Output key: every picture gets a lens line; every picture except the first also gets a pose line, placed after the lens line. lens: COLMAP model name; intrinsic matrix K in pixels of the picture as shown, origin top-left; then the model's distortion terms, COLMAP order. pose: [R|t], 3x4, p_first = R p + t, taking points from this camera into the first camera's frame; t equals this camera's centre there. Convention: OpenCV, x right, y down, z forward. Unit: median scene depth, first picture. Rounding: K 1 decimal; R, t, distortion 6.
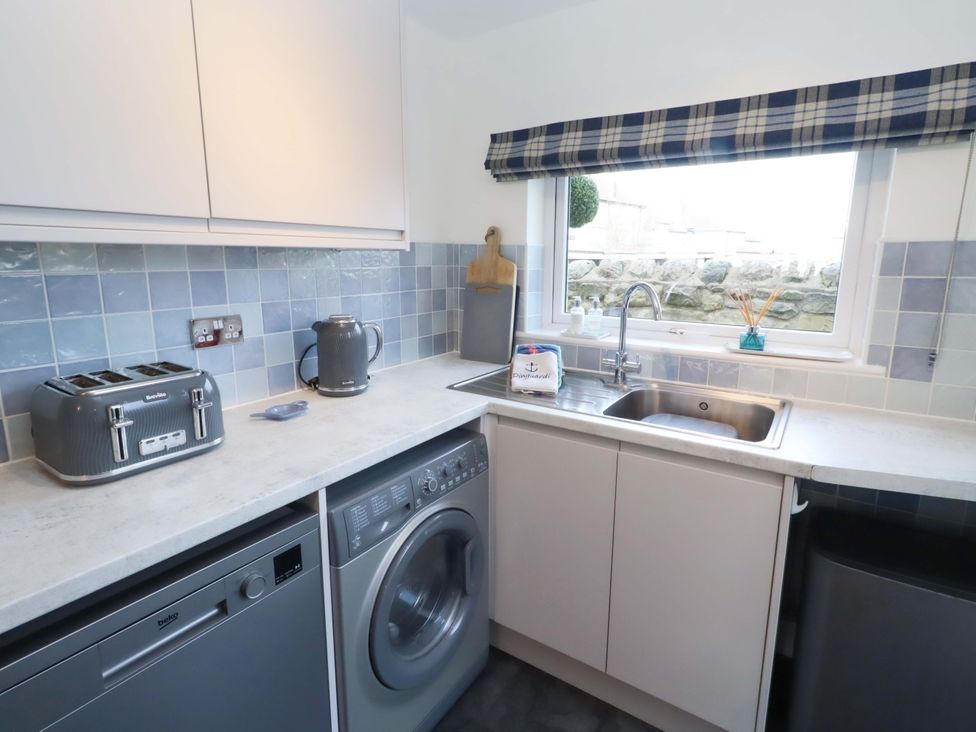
lens RADIAL K [[542.1, 0, 472.5], [0, 542.1, 357.2], [0, 0, 1]] dist [0.002464, 0.000722]
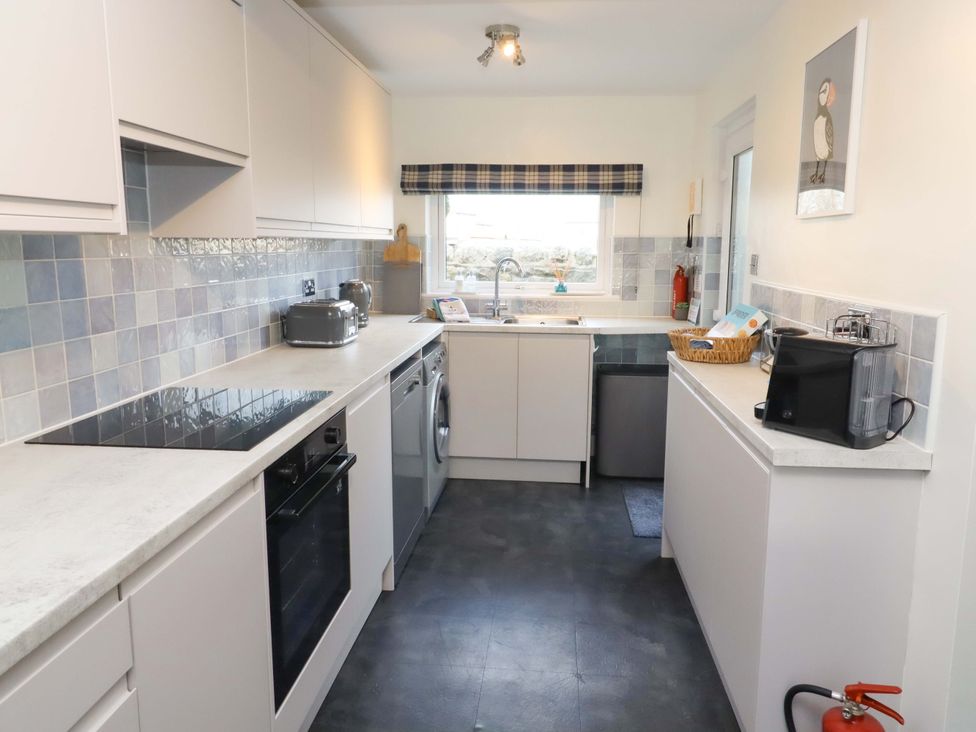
lens RADIAL K [[683.4, 0, 490.6], [0, 683.4, 357.5], [0, 0, 1]] dist [-0.000029, 0.004130]
pose [[0.888843, -0.076320, 0.451811, -0.801724], [0.084307, 0.996437, 0.002463, 0.184610], [-0.450389, 0.035902, 0.892110, -1.008641]]
